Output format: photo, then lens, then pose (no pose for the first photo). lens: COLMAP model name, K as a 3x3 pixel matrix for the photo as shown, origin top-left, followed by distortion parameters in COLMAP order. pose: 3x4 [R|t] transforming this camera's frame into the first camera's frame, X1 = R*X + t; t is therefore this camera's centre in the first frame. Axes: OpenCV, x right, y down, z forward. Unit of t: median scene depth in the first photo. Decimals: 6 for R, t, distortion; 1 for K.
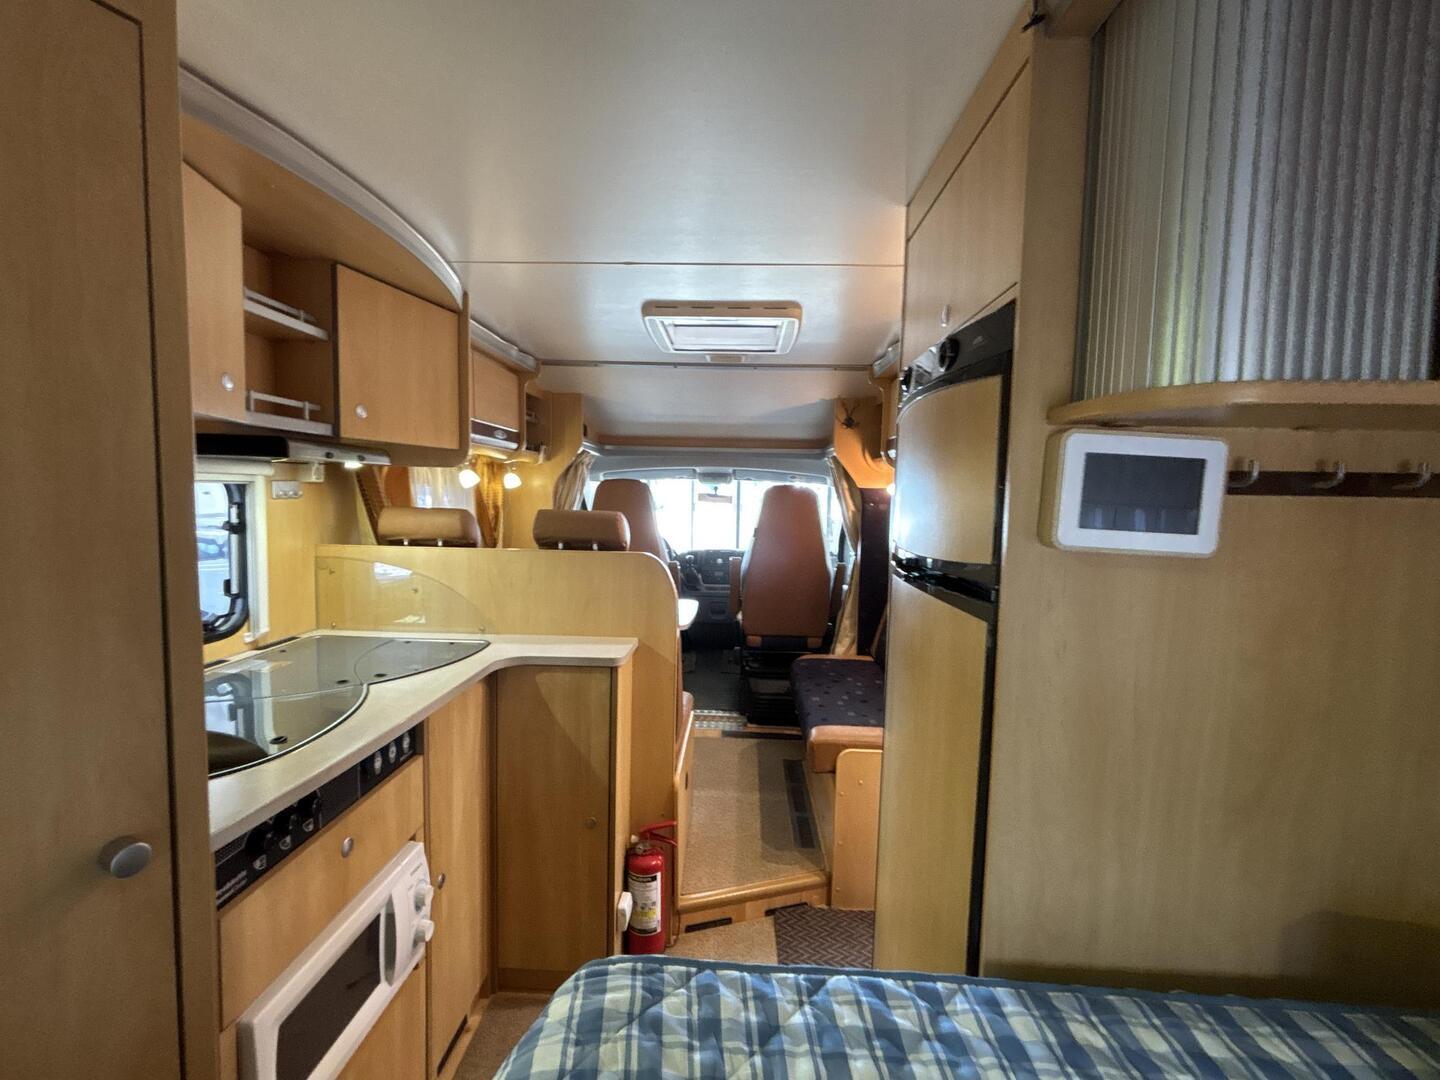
lens RADIAL K [[651.7, 0, 720.0], [0, 651.7, 540.0], [0, 0, 1]] dist [-0.000676, 0.000248]
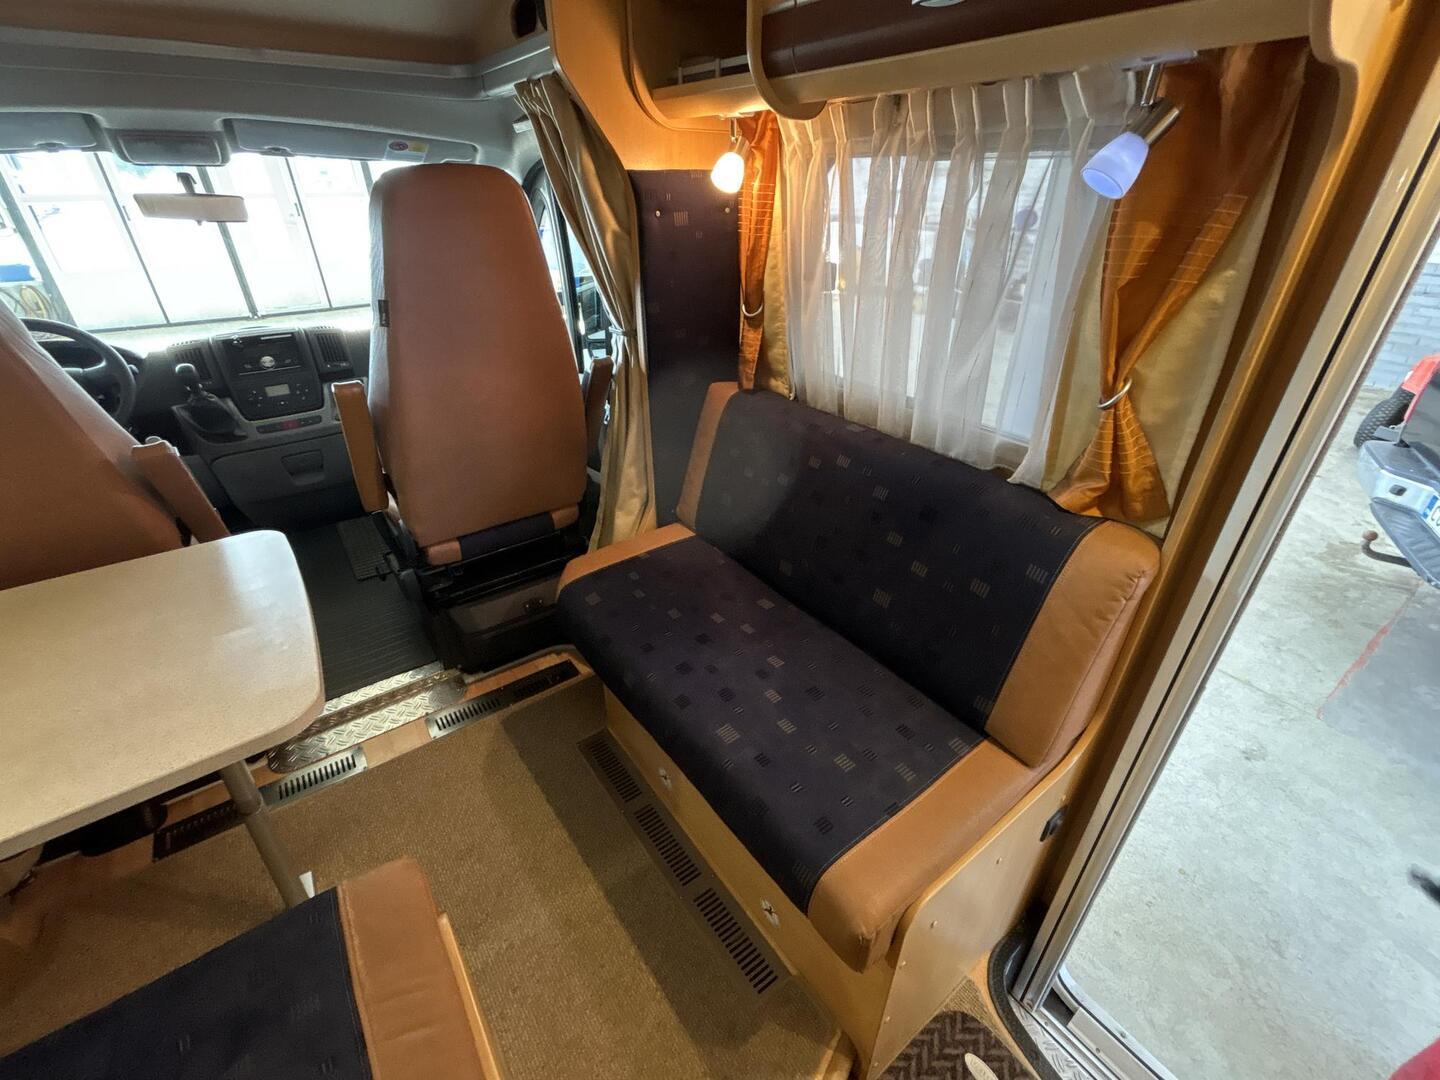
lens RADIAL K [[622.0, 0, 720.0], [0, 622.0, 540.0], [0, 0, 1]] dist [0.000653, 0.000351]
pose [[0.787856, -0.324905, 0.523183, -0.025168], [0.061029, 0.886523, 0.458641, -0.048956], [-0.612829, -0.329414, 0.718281, 0.587651]]
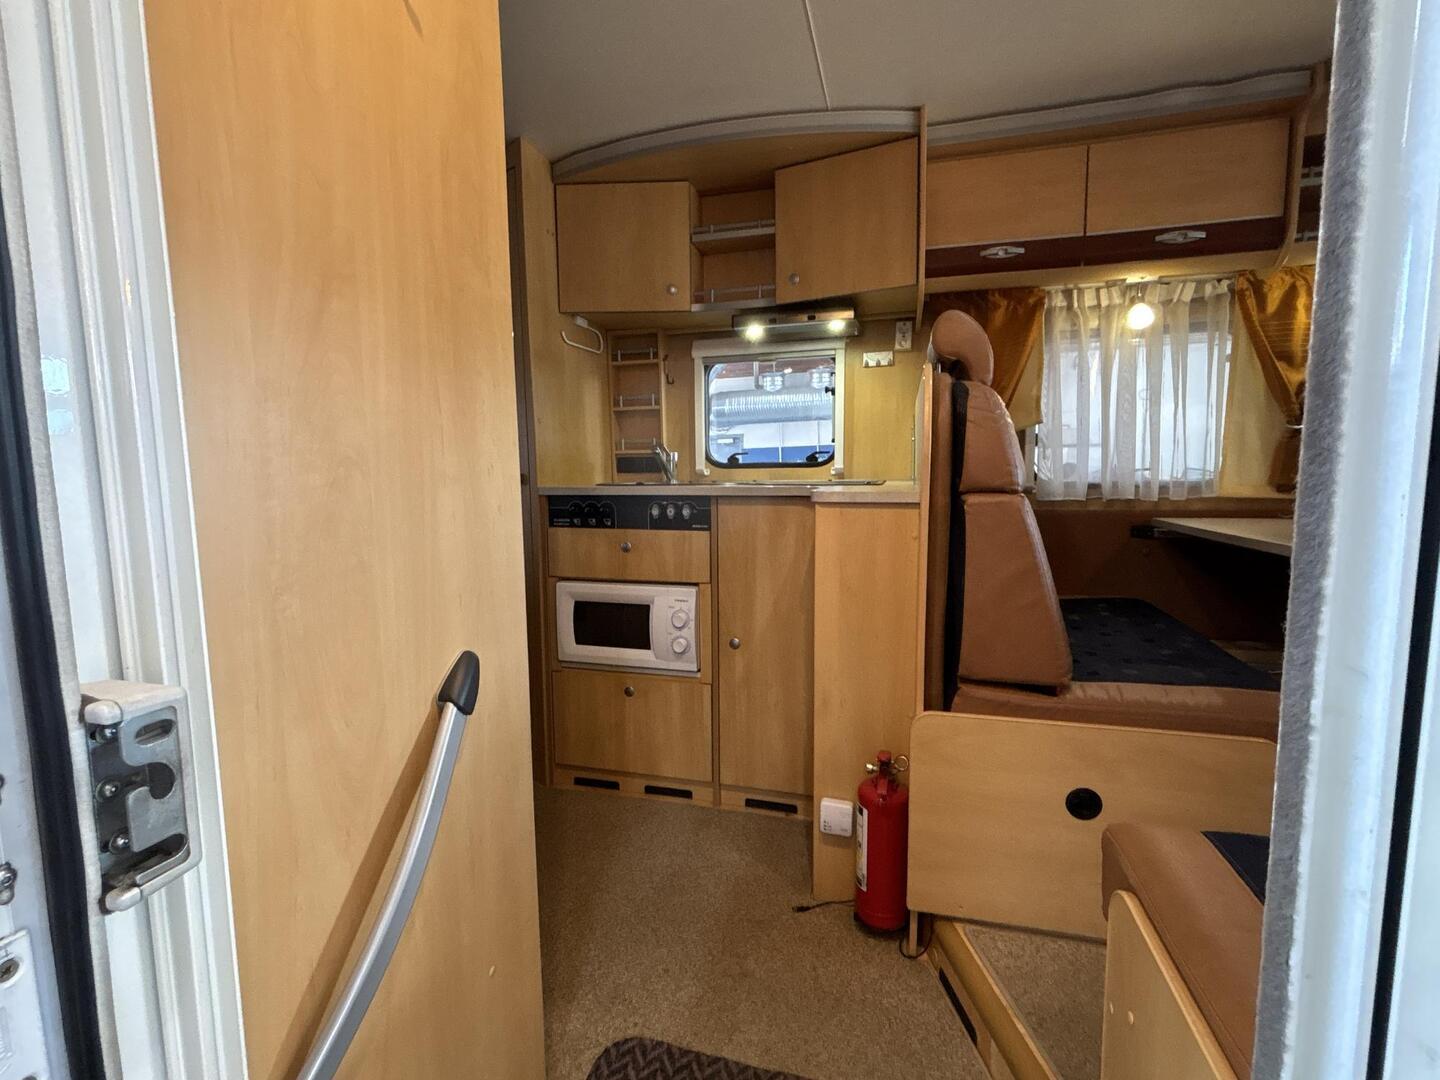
lens RADIAL K [[651.7, 0, 720.0], [0, 651.7, 540.0], [0, 0, 1]] dist [-0.000676, 0.000248]
pose [[-0.244080, 0.080871, -0.966377, 0.369970], [-0.059481, 0.993392, 0.098155, 0.092999], [0.967929, 0.081439, -0.237657, 0.586324]]
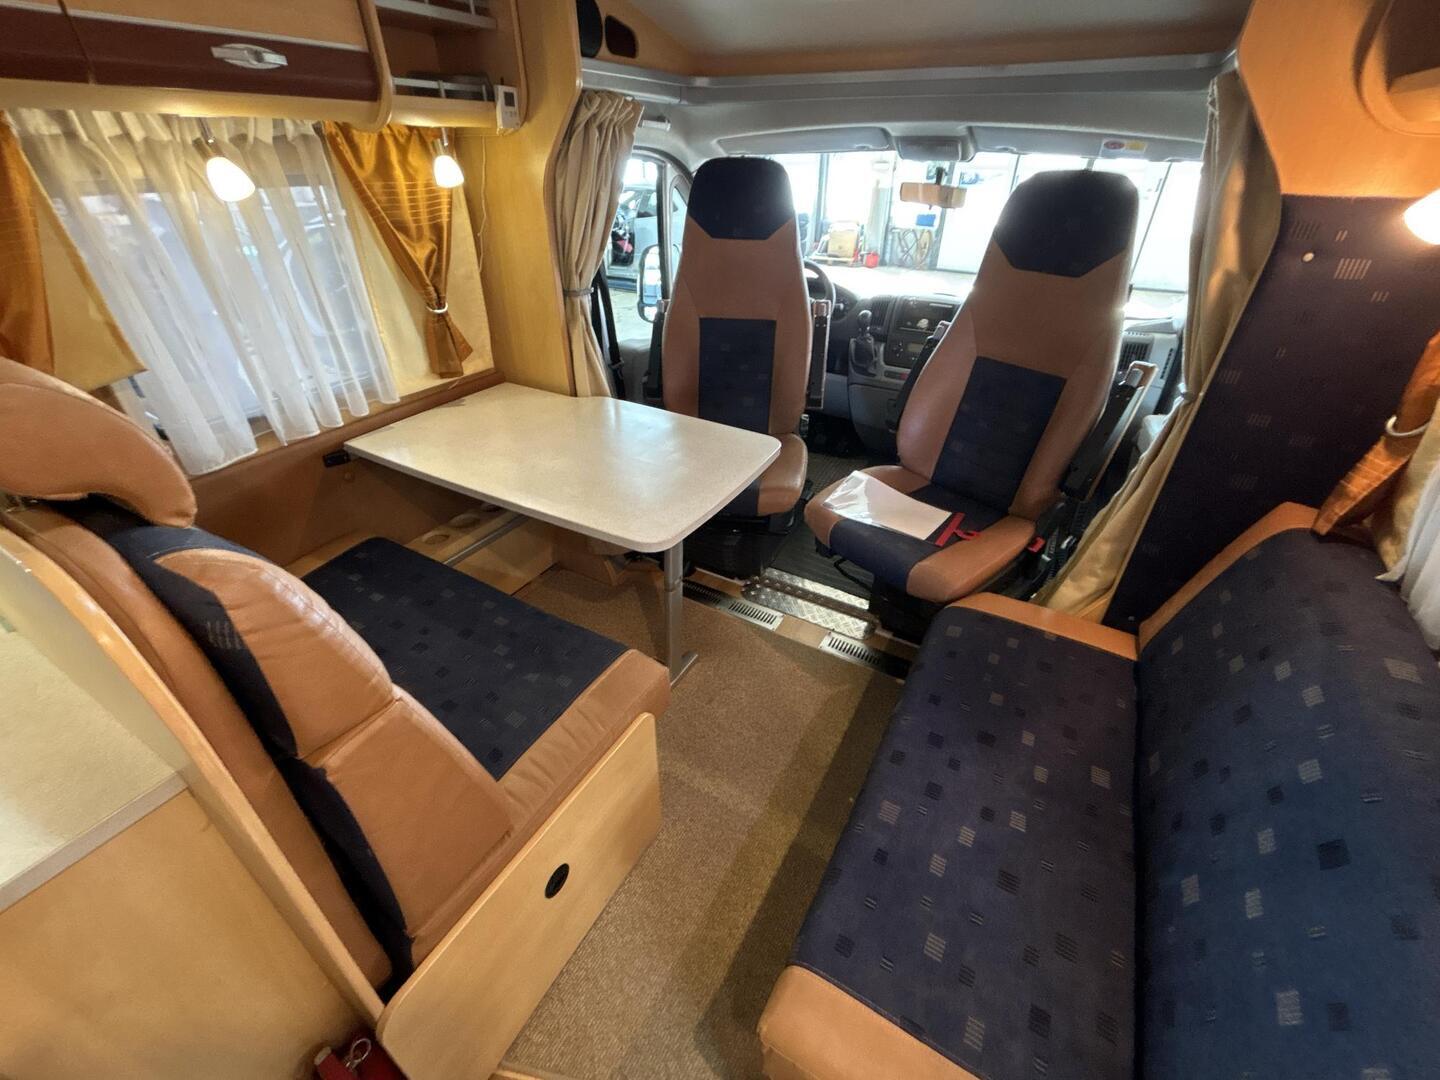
lens RADIAL K [[609.3, 0, 720.0], [0, 609.3, 540.0], [0, 0, 1]] dist [0.001974, 0.000259]
pose [[0.879884, 0.247250, -0.405799, 0.134670], [-0.022693, 0.874862, 0.483840, -0.070263], [0.474647, -0.416514, 0.775388, 0.571100]]
